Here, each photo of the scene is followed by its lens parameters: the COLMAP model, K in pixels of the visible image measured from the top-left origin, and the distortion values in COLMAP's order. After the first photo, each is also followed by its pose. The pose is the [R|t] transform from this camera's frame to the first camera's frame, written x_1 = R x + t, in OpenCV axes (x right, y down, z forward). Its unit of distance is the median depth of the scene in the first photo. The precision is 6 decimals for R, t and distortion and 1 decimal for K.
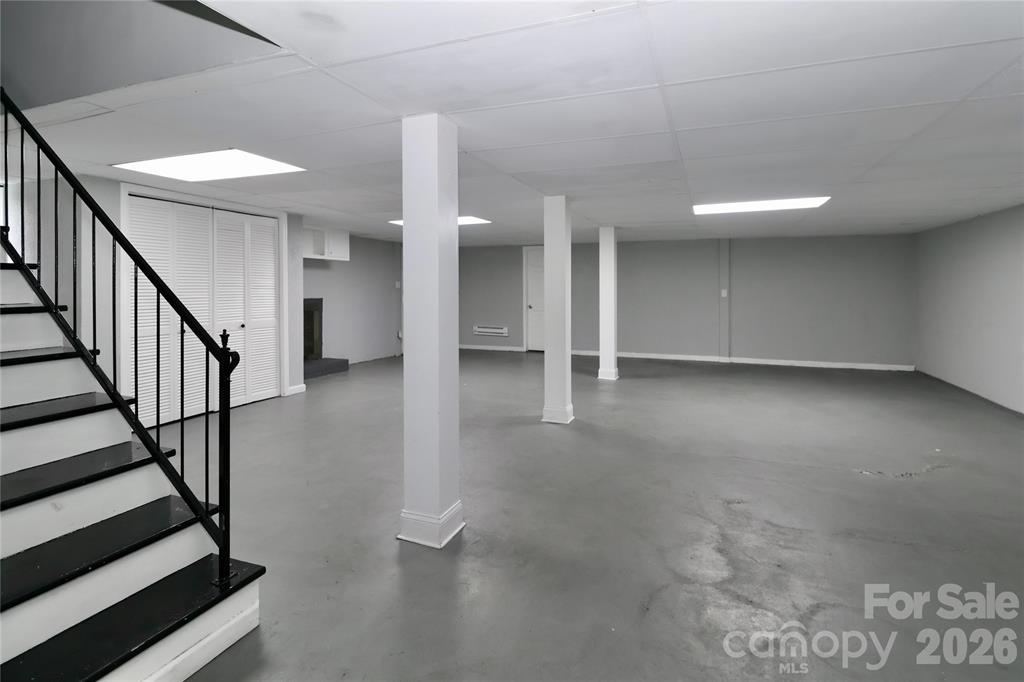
lens RADIAL K [[500.2, 0, 529.5], [0, 500.2, 285.5], [0, 0, 1]] dist [0.000989, -0.000086]
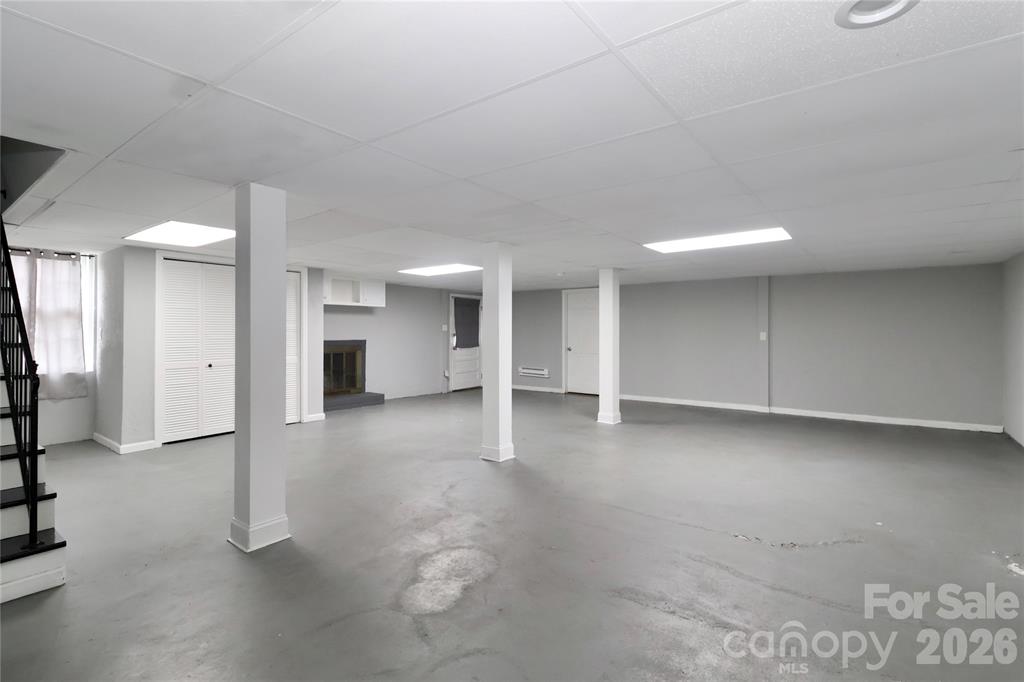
lens RADIAL K [[490.4, 0, 519.1], [0, 490.4, 324.5], [0, 0, 1]] dist [-0.000509, -0.001020]
pose [[0.960120, -0.004663, -0.279548, 0.239069], [0.002365, 0.999961, -0.008558, 0.001073], [0.279577, 0.007555, 0.960094, 0.022128]]
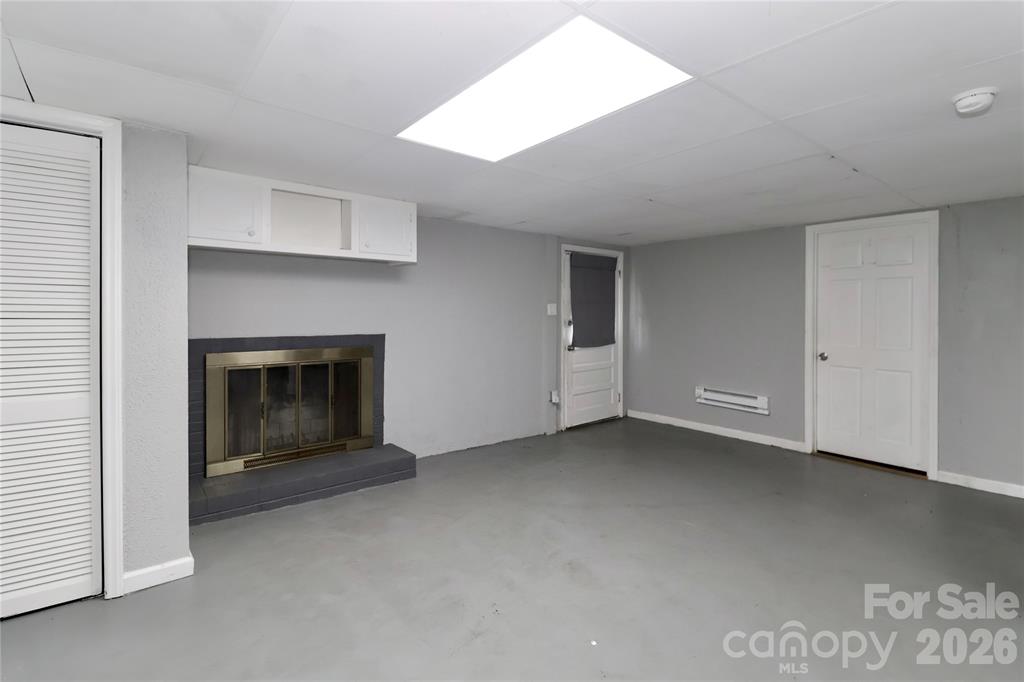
lens RADIAL K [[490.4, 0, 519.1], [0, 490.4, 324.5], [0, 0, 1]] dist [-0.000509, -0.001020]
pose [[0.868916, 0.009576, -0.494866, -0.024433], [0.001910, 0.999741, 0.022699, 0.003507], [0.494955, -0.020669, 0.868673, 0.619748]]
